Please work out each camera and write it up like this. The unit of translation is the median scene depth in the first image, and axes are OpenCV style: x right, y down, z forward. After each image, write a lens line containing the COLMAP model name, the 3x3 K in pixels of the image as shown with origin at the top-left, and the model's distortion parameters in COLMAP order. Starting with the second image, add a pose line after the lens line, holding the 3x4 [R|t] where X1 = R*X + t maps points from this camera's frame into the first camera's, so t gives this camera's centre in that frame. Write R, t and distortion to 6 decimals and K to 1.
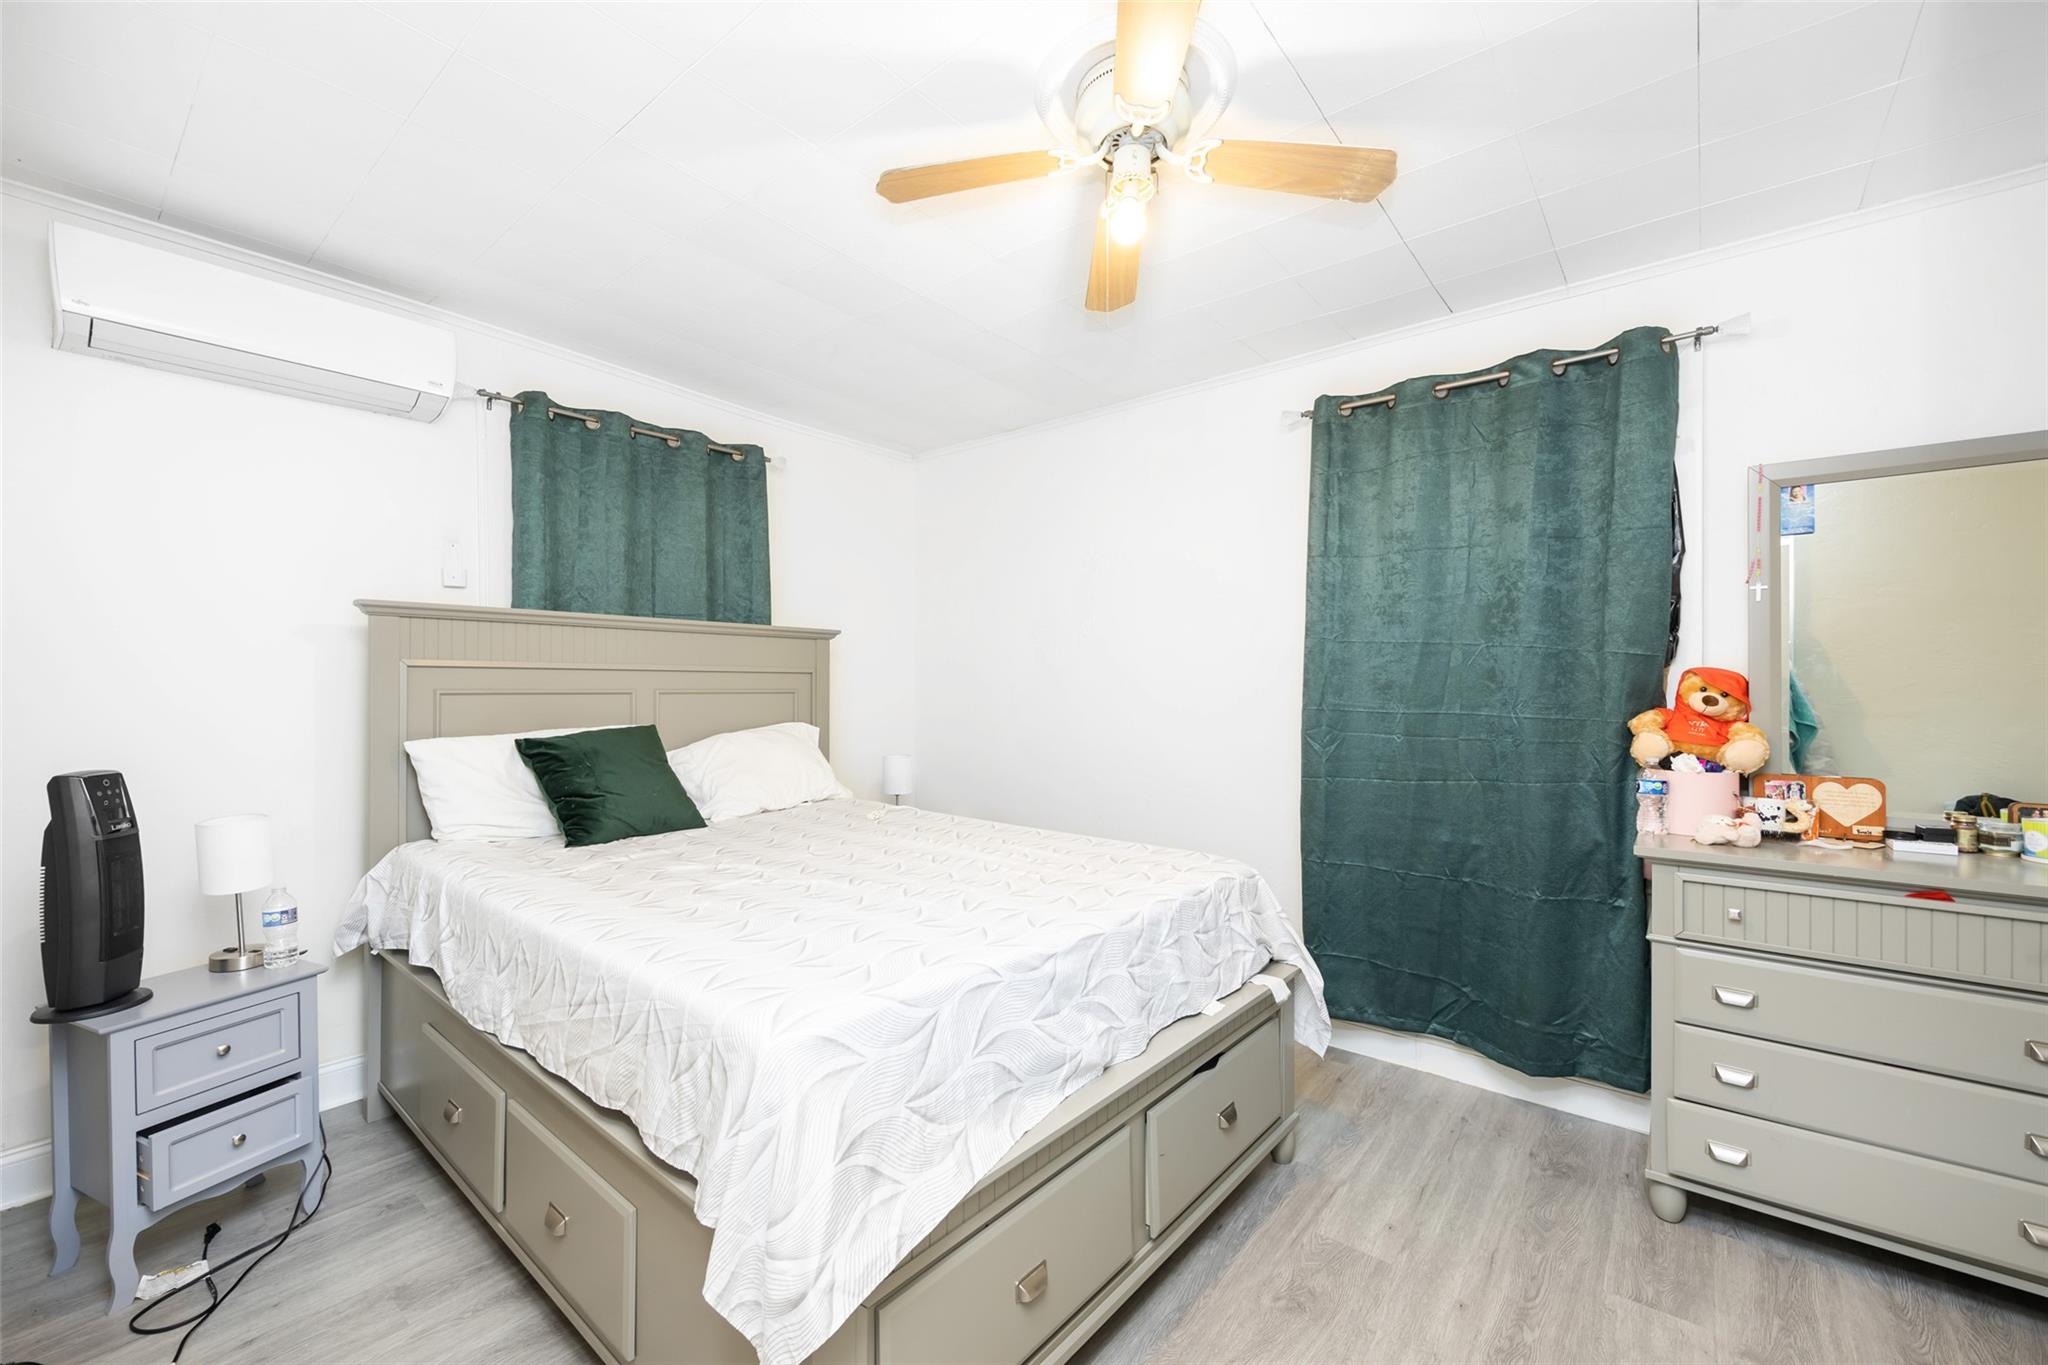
lens RADIAL K [[838.1, 0, 1027.5], [0, 838.1, 686.3], [0, 0, 1]] dist [0.001113, -0.001527]
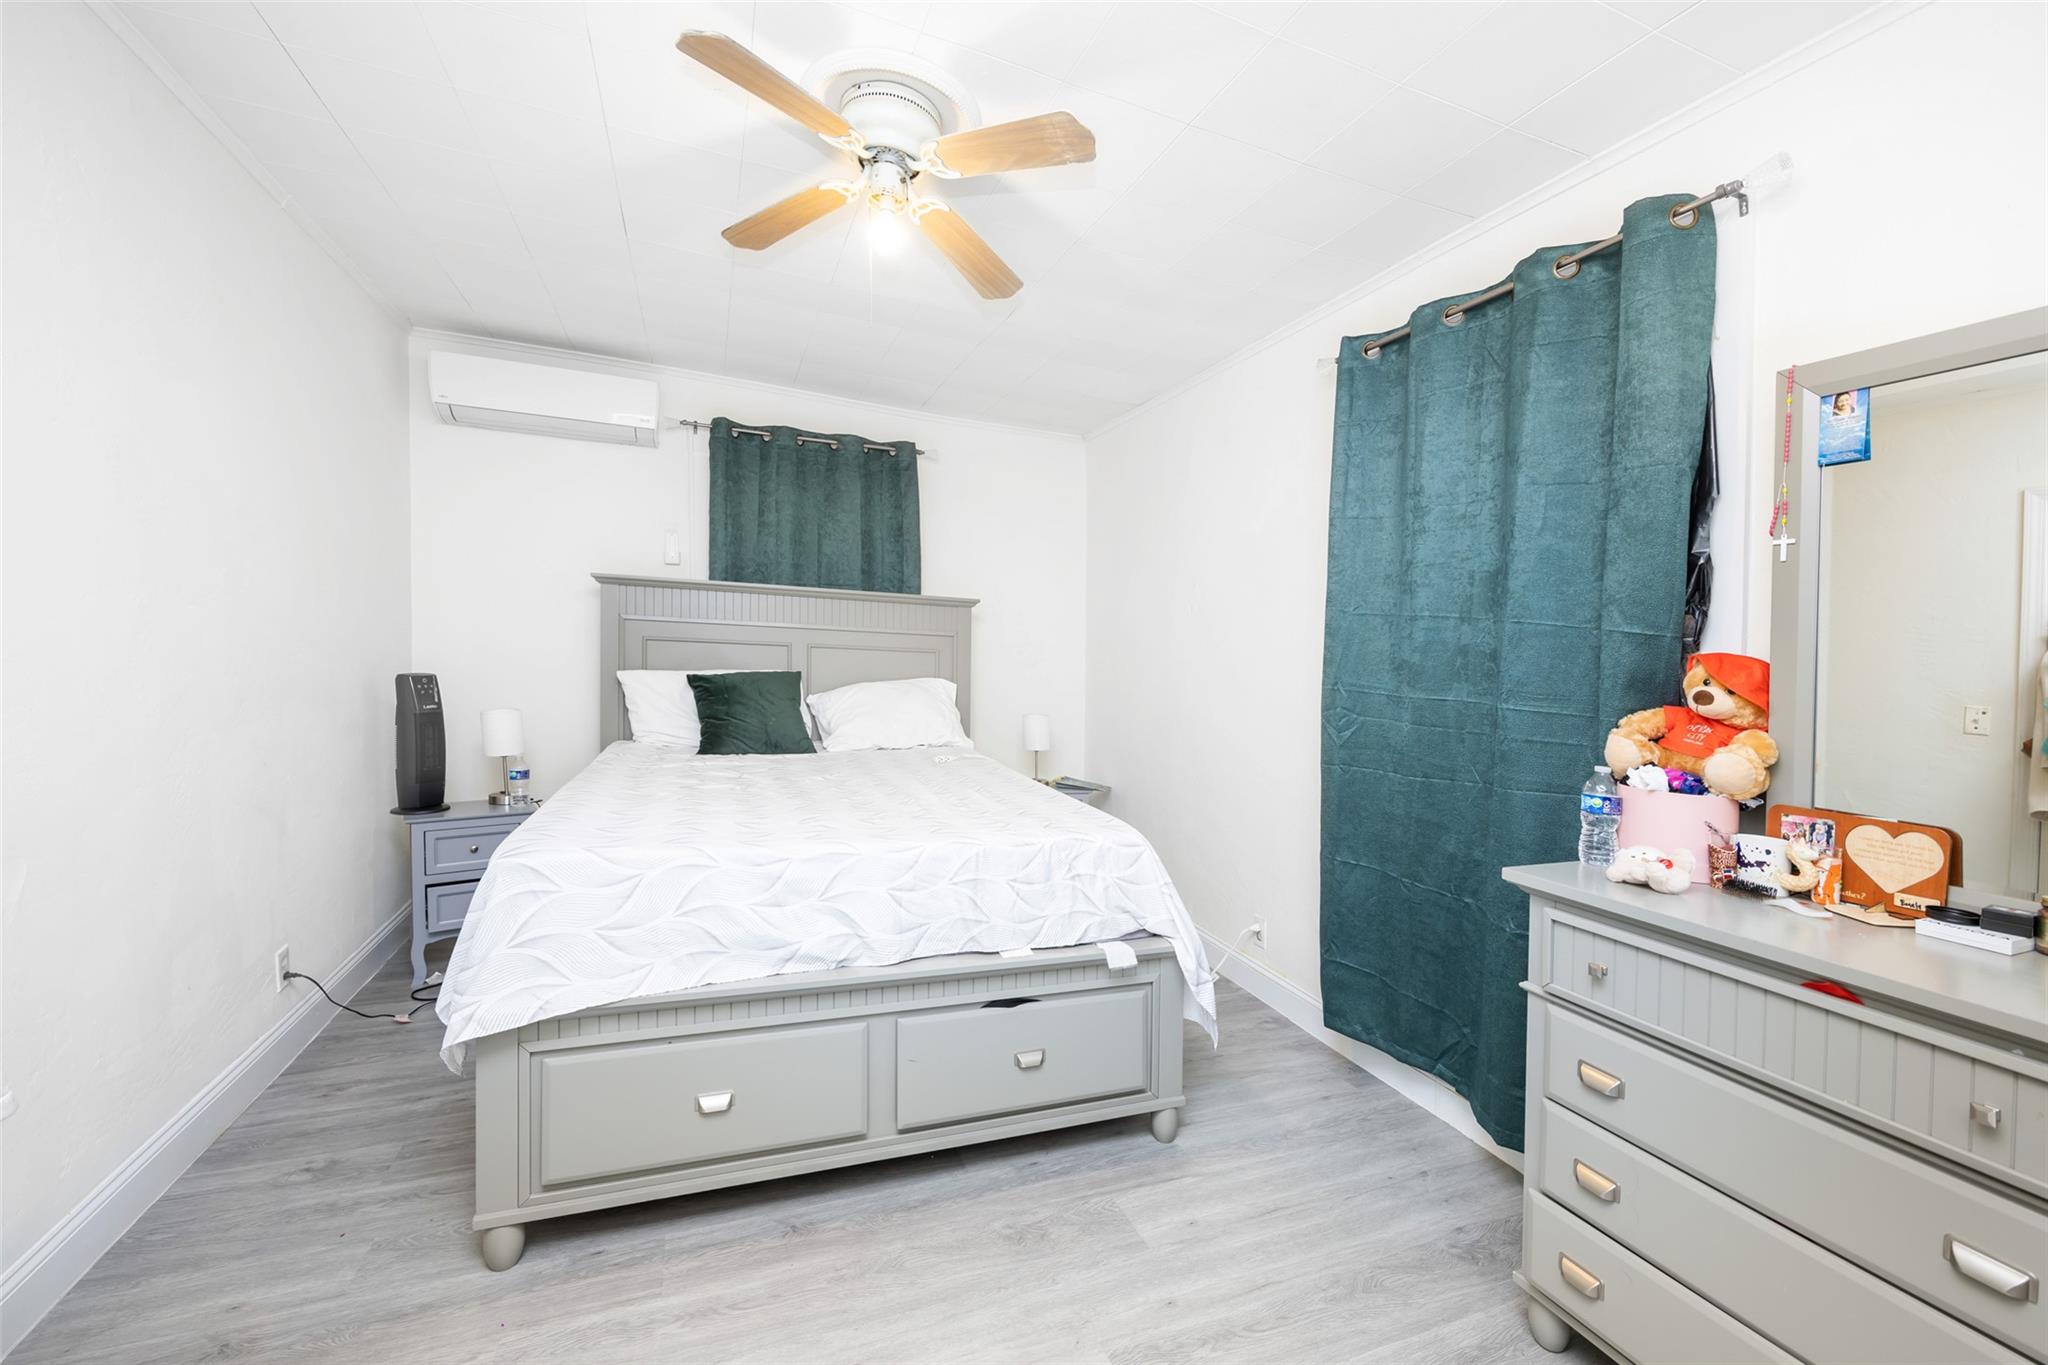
lens RADIAL K [[838.1, 0, 1036.4], [0, 838.1, 680.3], [0, 0, 1]] dist [0.001113, -0.001527]
pose [[0.877337, 0.053835, -0.476845, 0.527709], [-0.043548, 0.998519, 0.032609, 0.002830], [0.477894, -0.007844, 0.878382, 0.060068]]
